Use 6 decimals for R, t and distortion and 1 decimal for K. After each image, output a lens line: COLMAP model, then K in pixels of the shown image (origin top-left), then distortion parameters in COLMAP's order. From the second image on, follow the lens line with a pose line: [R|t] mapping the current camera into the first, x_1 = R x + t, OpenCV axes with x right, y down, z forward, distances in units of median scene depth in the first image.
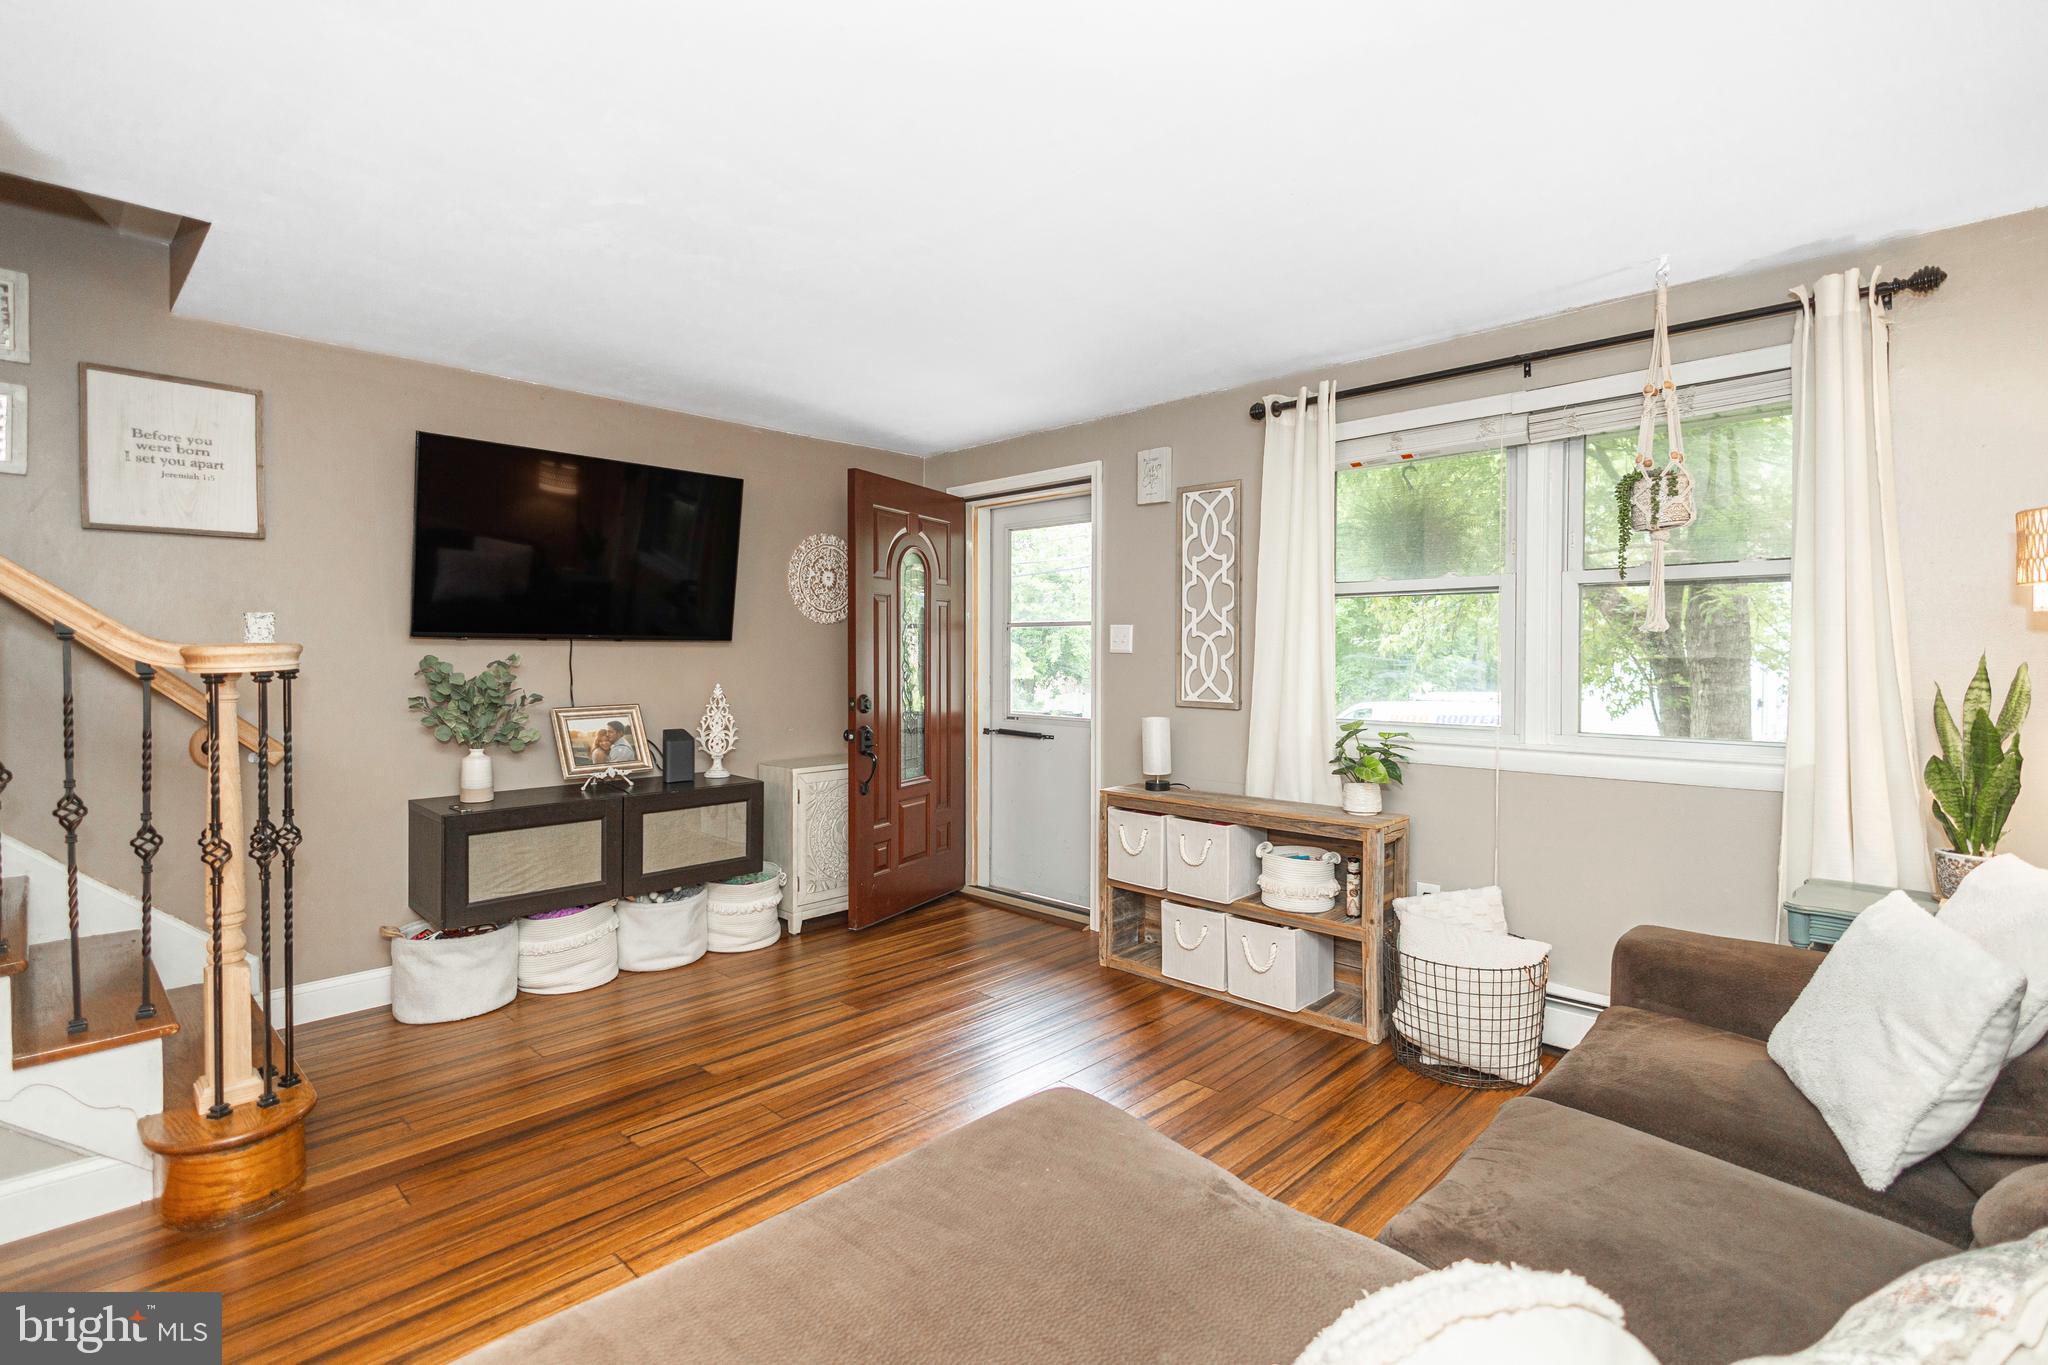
lens RADIAL K [[948.7, 0, 1015.2], [0, 948.7, 672.6], [0, 0, 1]] dist [0.006308, 0.000457]
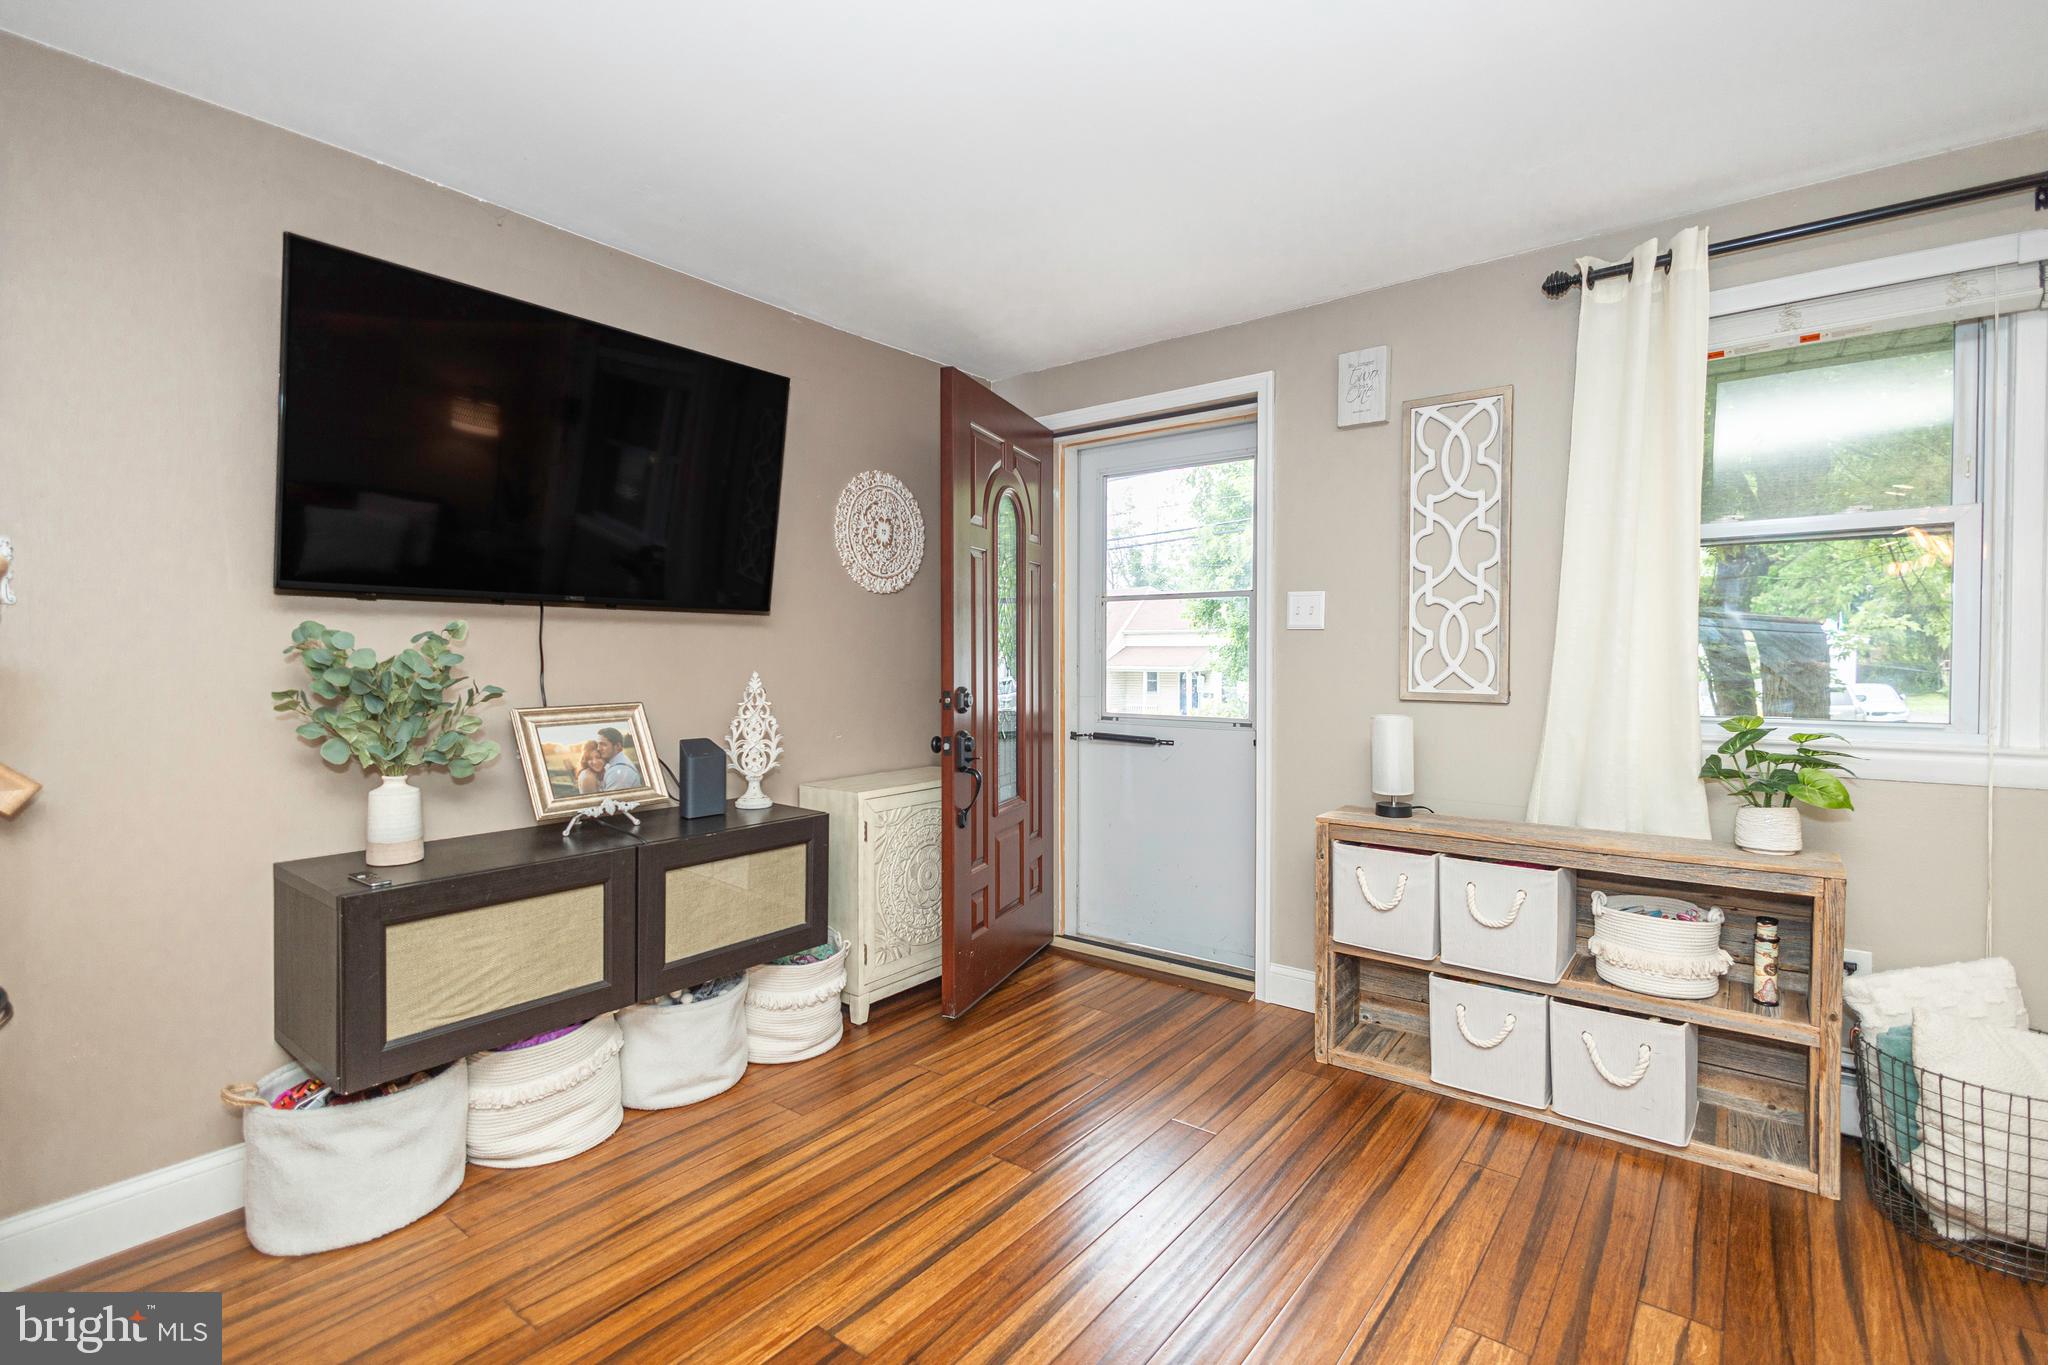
lens RADIAL K [[948.7, 0, 1030.6], [0, 948.7, 672.4], [0, 0, 1]] dist [0.006308, 0.000457]
pose [[0.994060, -0.004737, 0.108727, -0.205264], [0.004791, 0.999988, -0.000235, 0.013936], [-0.108725, 0.000755, 0.994072, 0.316069]]
